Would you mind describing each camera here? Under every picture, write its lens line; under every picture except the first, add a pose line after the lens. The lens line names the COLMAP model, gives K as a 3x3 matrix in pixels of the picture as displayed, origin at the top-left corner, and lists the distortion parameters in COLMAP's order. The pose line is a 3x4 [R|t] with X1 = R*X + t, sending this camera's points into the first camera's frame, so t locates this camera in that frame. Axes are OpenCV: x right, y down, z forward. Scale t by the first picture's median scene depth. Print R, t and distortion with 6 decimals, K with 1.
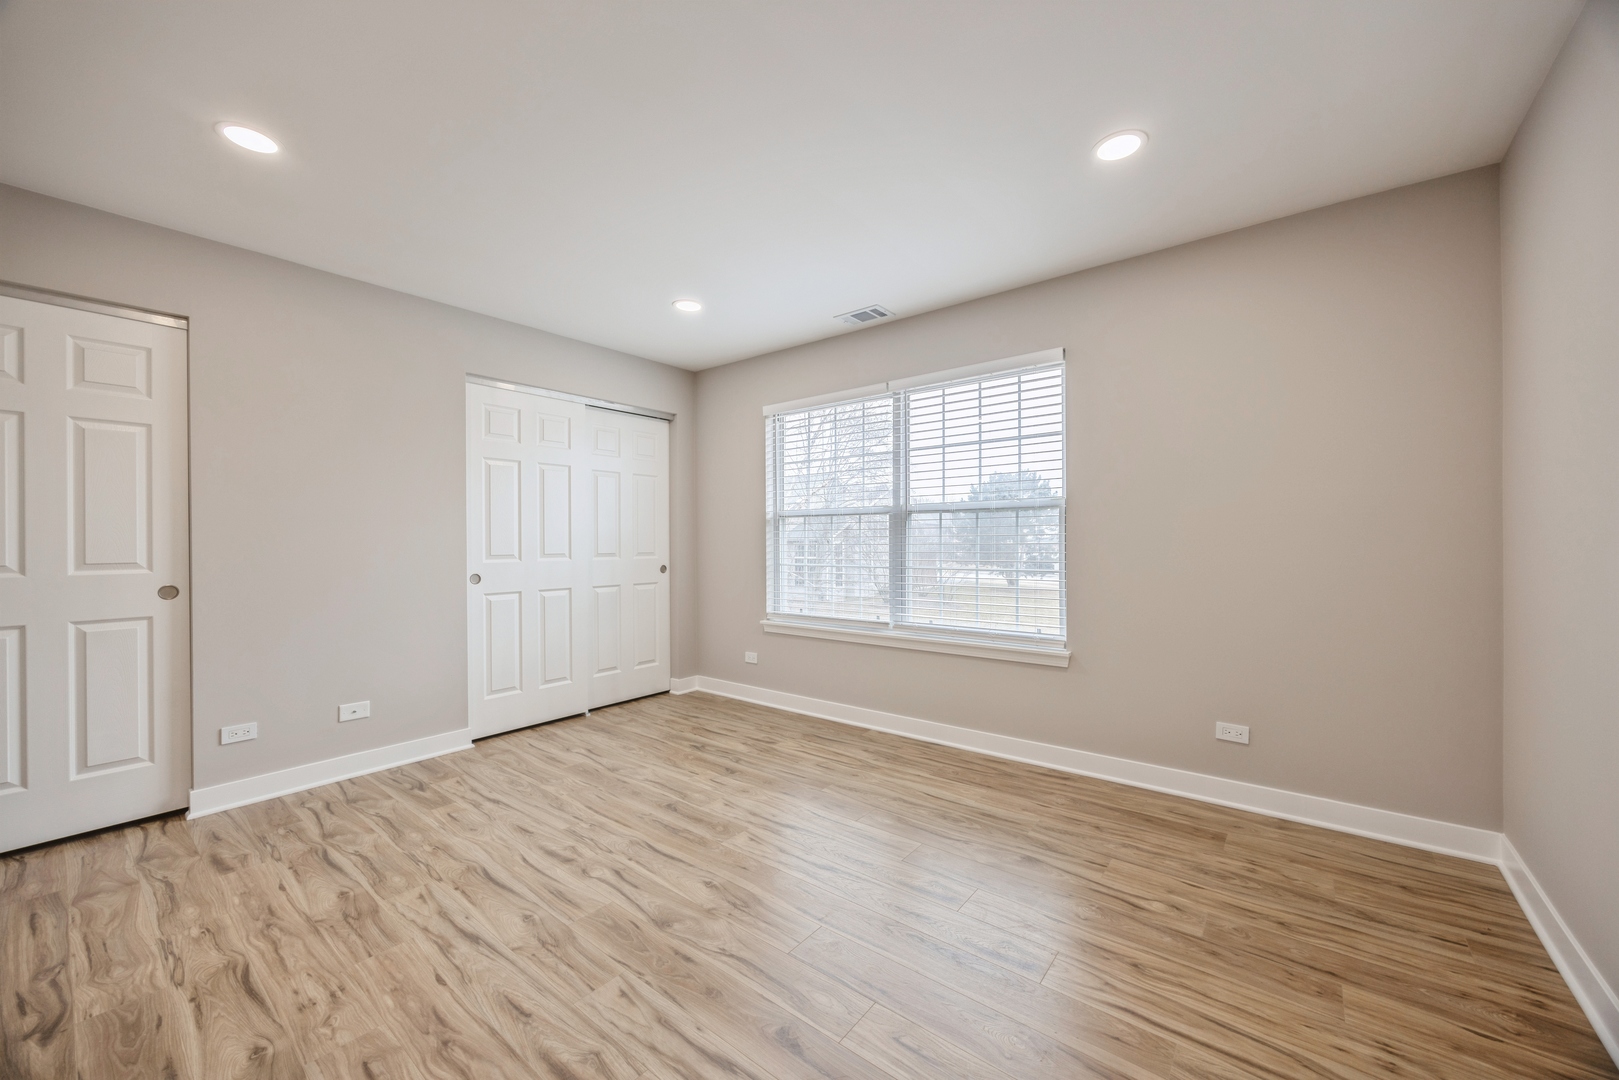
lens RADIAL K [[624.7, 0, 792.2], [0, 624.7, 538.4], [0, 0, 1]] dist [0.000716, 0.000304]
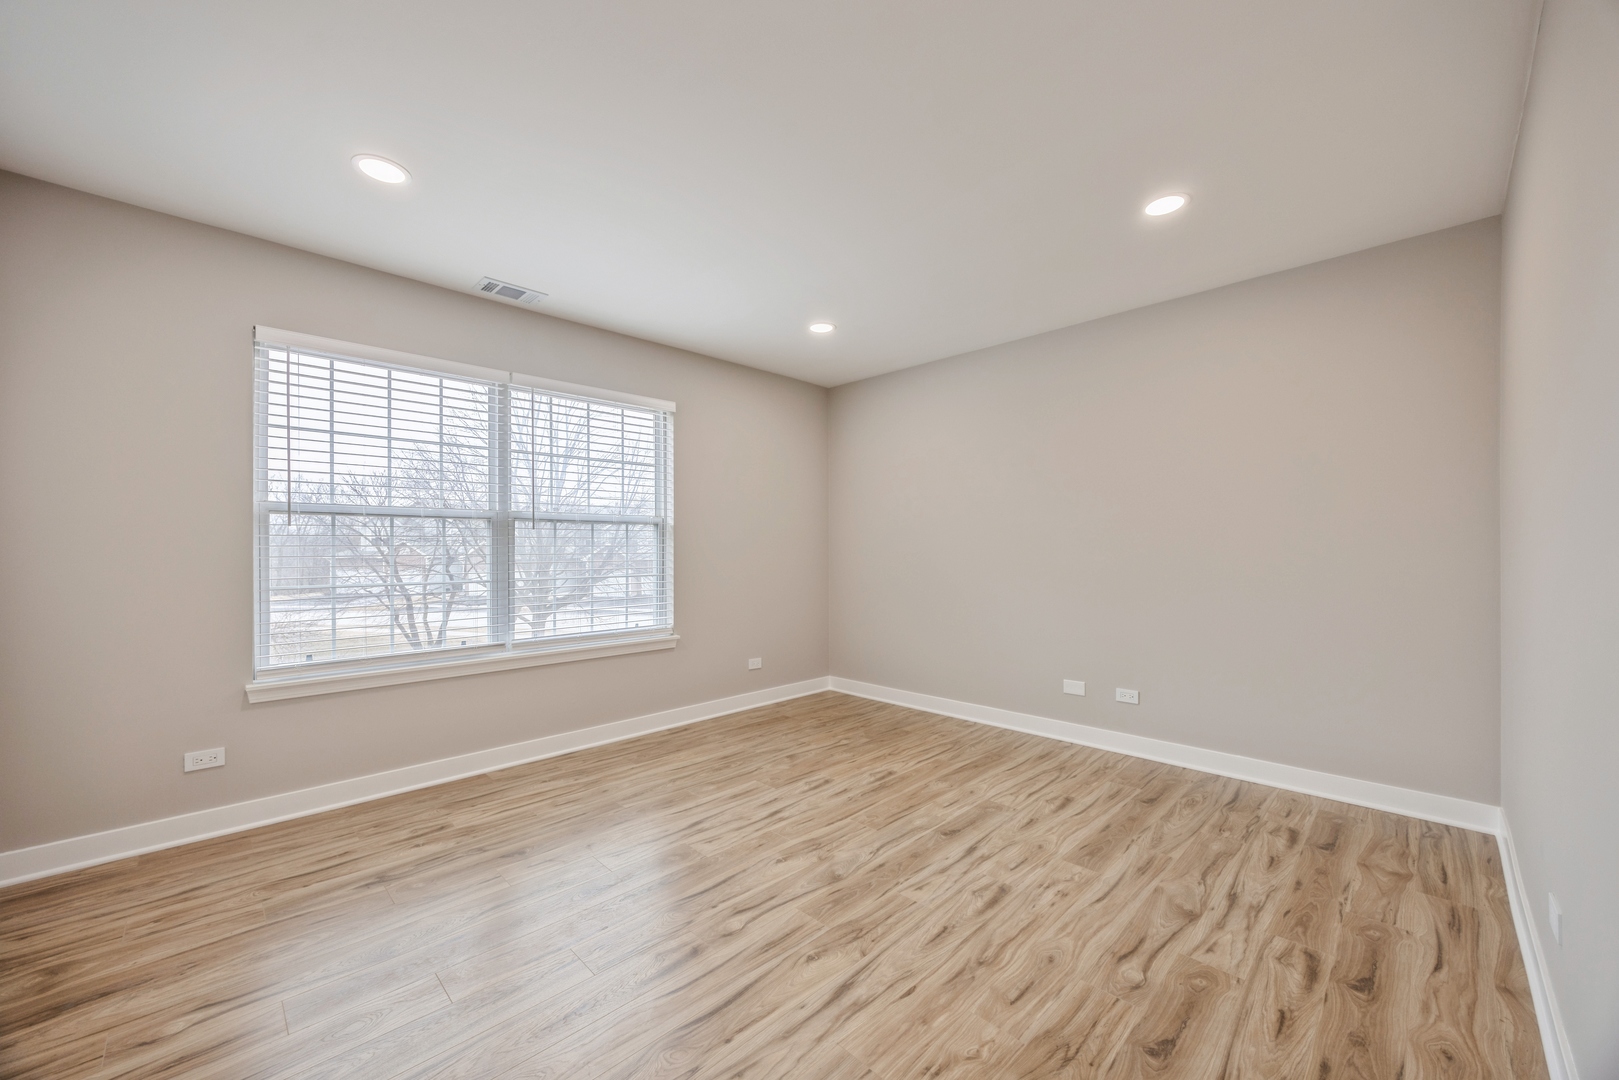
lens RADIAL K [[675.4, 0, 804.6], [0, 675.4, 545.1], [0, 0, 1]] dist [-0.004280, 0.000636]
pose [[0.059239, 0.013195, 0.998157, -0.909843], [-0.000286, 0.999913, -0.013201, 0.009603], [-0.998244, 0.000497, 0.059238, 0.610720]]
